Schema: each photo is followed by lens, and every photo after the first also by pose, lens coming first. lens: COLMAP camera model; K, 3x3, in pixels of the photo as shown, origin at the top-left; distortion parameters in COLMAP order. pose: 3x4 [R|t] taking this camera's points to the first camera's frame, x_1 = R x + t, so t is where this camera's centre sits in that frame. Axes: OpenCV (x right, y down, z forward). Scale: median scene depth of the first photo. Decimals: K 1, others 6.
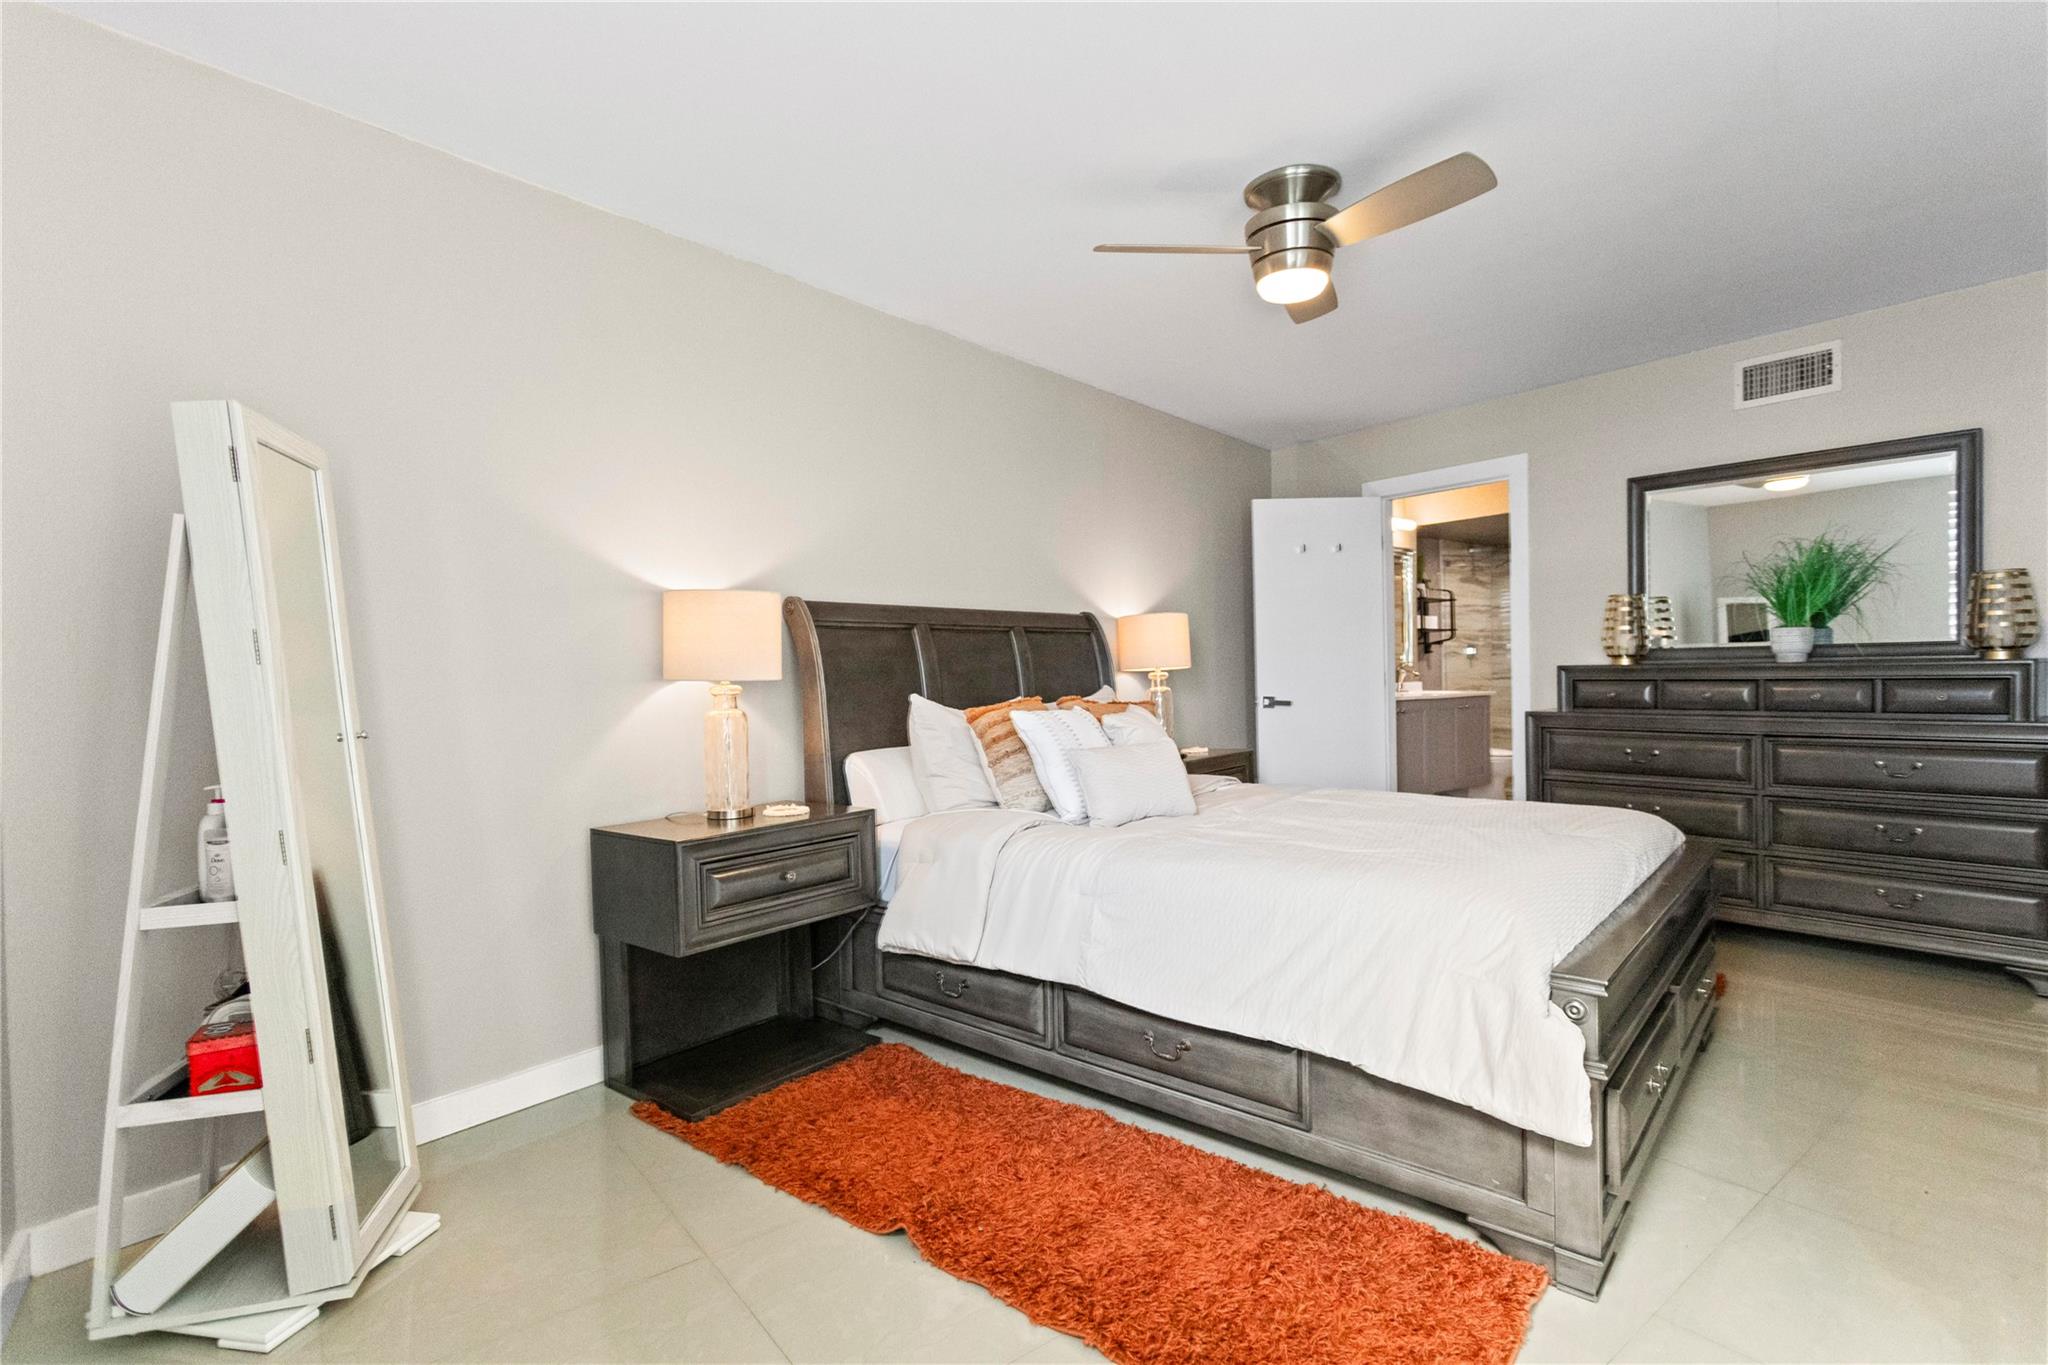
lens RADIAL K [[983.9, 0, 1025.9], [0, 983.9, 678.6], [0, 0, 1]] dist [-0.004938, -0.000709]
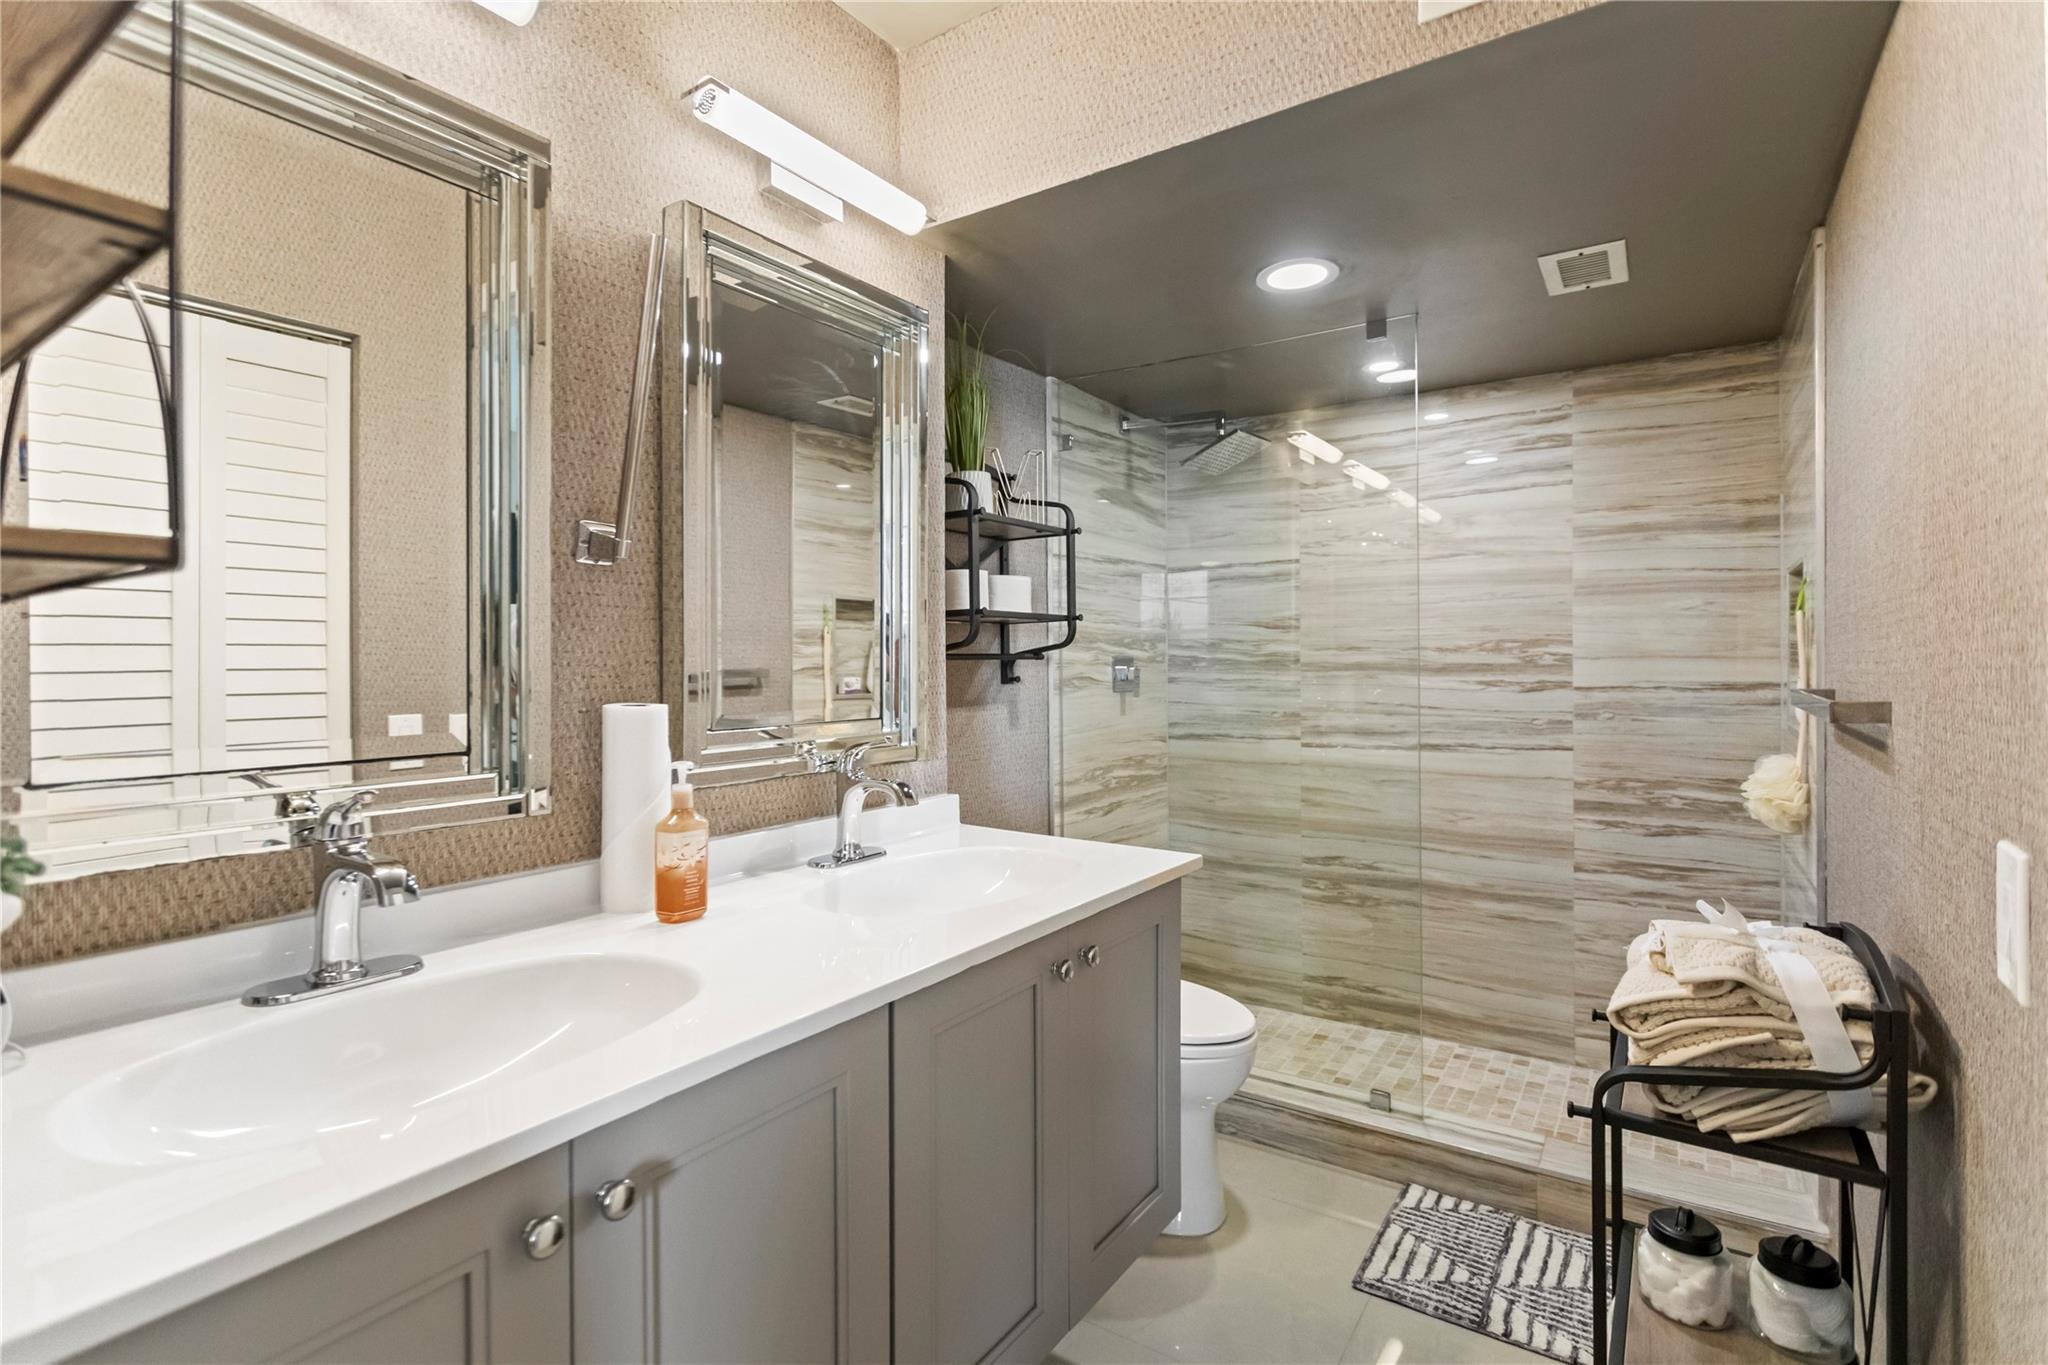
lens RADIAL K [[983.9, 0, 1023.2], [0, 983.9, 675.6], [0, 0, 1]] dist [-0.004938, -0.000709]
pose [[0.949605, 0.017216, 0.312976, 0.305856], [-0.014082, 0.999826, -0.012272, -0.024424], [-0.313132, 0.007246, 0.949682, 0.667152]]
